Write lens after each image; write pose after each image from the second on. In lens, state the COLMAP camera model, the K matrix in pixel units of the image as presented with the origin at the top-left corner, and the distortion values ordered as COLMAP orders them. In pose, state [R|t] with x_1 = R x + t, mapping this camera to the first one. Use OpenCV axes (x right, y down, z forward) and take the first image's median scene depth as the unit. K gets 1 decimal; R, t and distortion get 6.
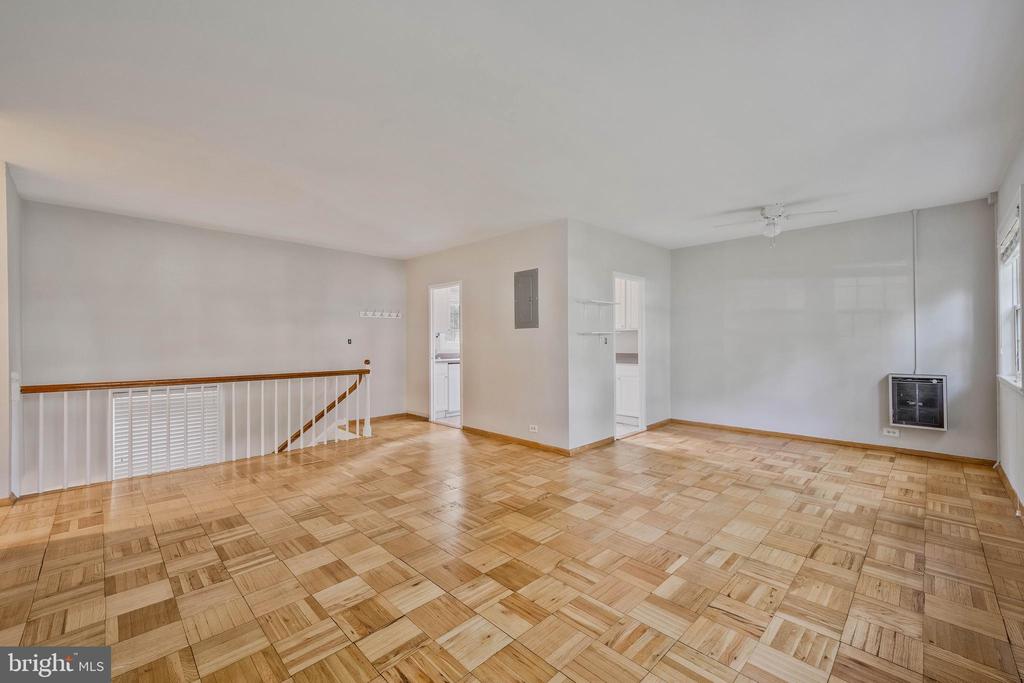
lens RADIAL K [[413.3, 0, 512.0], [0, 413.3, 344.2], [0, 0, 1]] dist [0.033016, -0.010839]
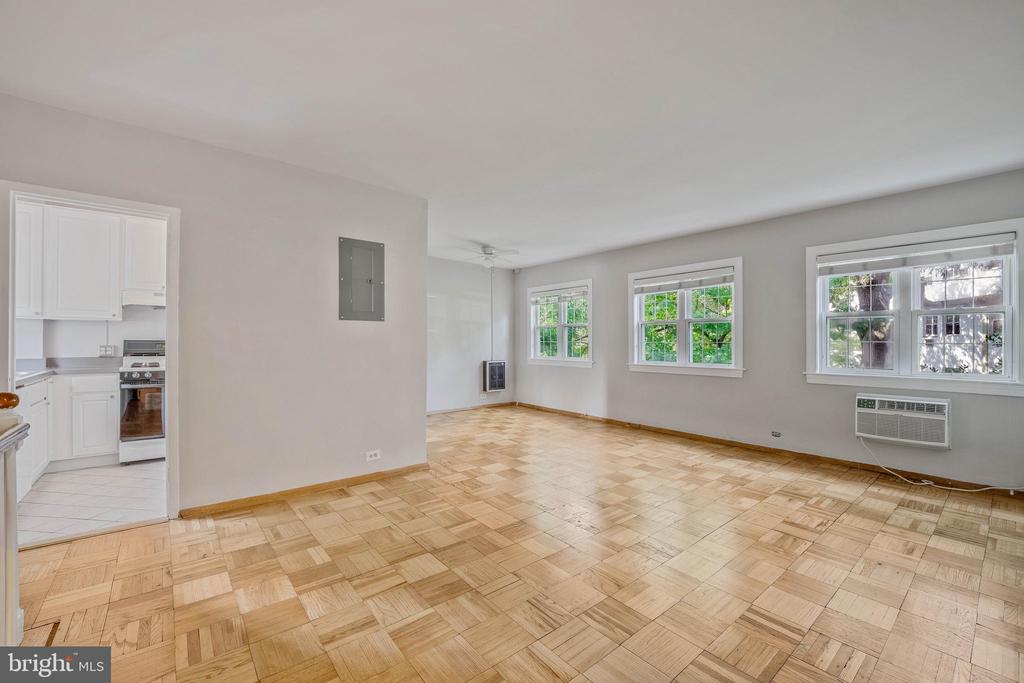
lens RADIAL K [[419.2, 0, 516.0], [0, 419.2, 345.2], [0, 0, 1]] dist [0.002005, -0.010785]
pose [[0.087112, -0.003928, 0.996191, -0.927087], [-0.002749, 0.999987, 0.004183, 0.000766], [-0.996195, -0.003103, 0.087100, 0.920357]]
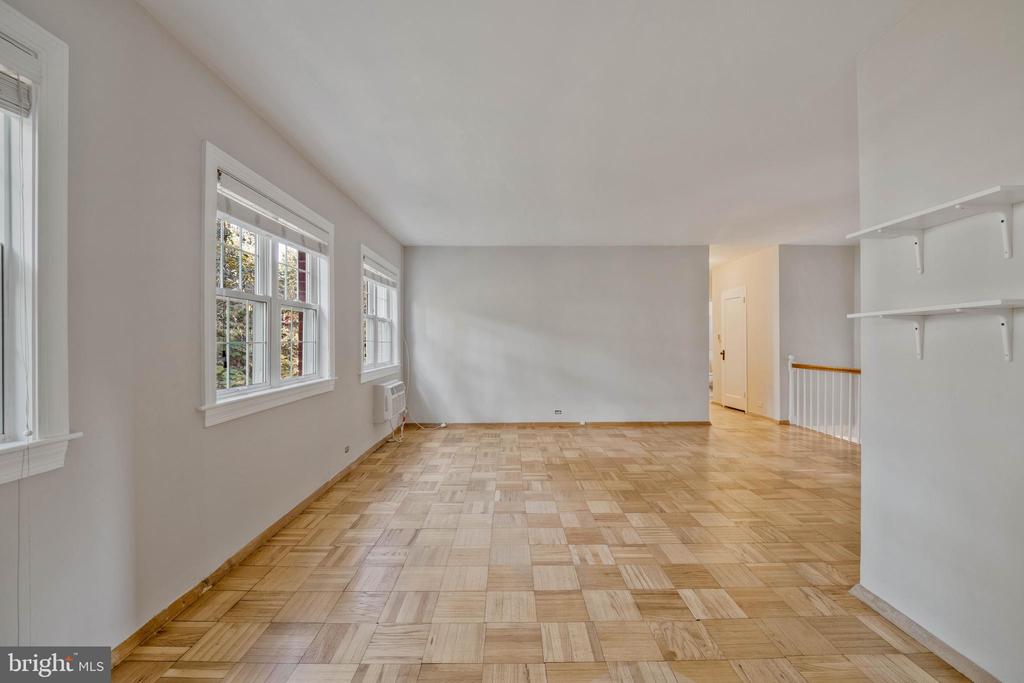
lens RADIAL K [[424.6, 0, 518.9], [0, 424.6, 340.1], [0, 0, 1]] dist [0.025915, -0.020123]
pose [[-0.688014, 0.003932, -0.725687, 0.899928], [0.004064, 0.999991, 0.001565, -0.007302], [0.725686, -0.001873, -0.688023, 1.320742]]
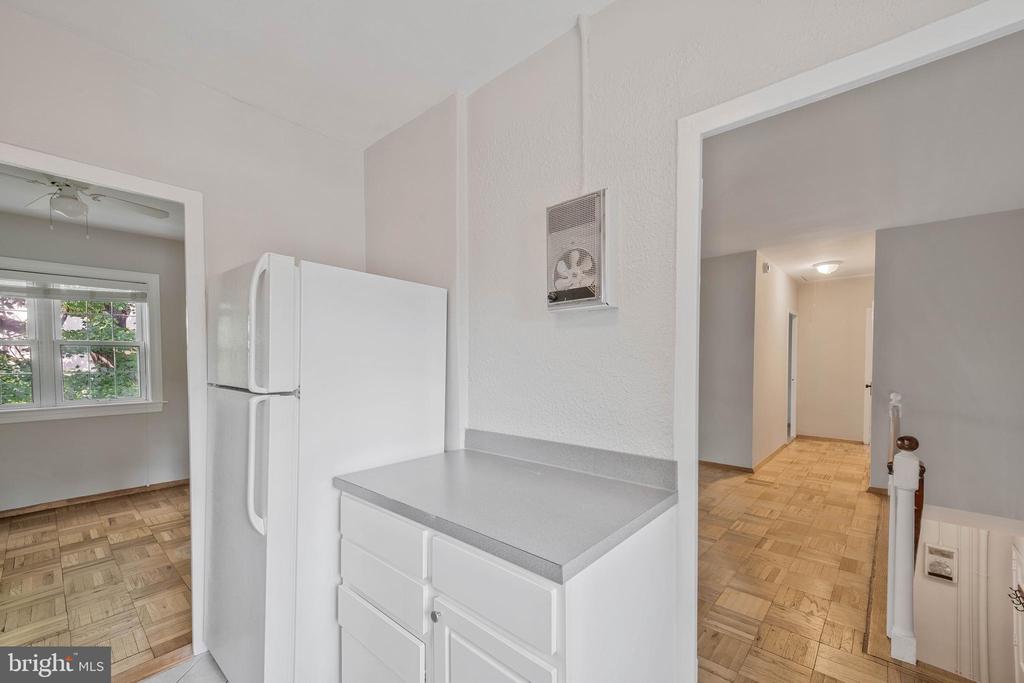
lens RADIAL K [[425.0, 0, 511.9], [0, 425.0, 368.7], [0, 0, 1]] dist [0.021144, -0.000132]
pose [[-0.998310, 0.003056, -0.058032, -0.004408], [0.001425, 0.999604, 0.028121, -0.041601], [0.058095, 0.027991, -0.997919, 2.027211]]
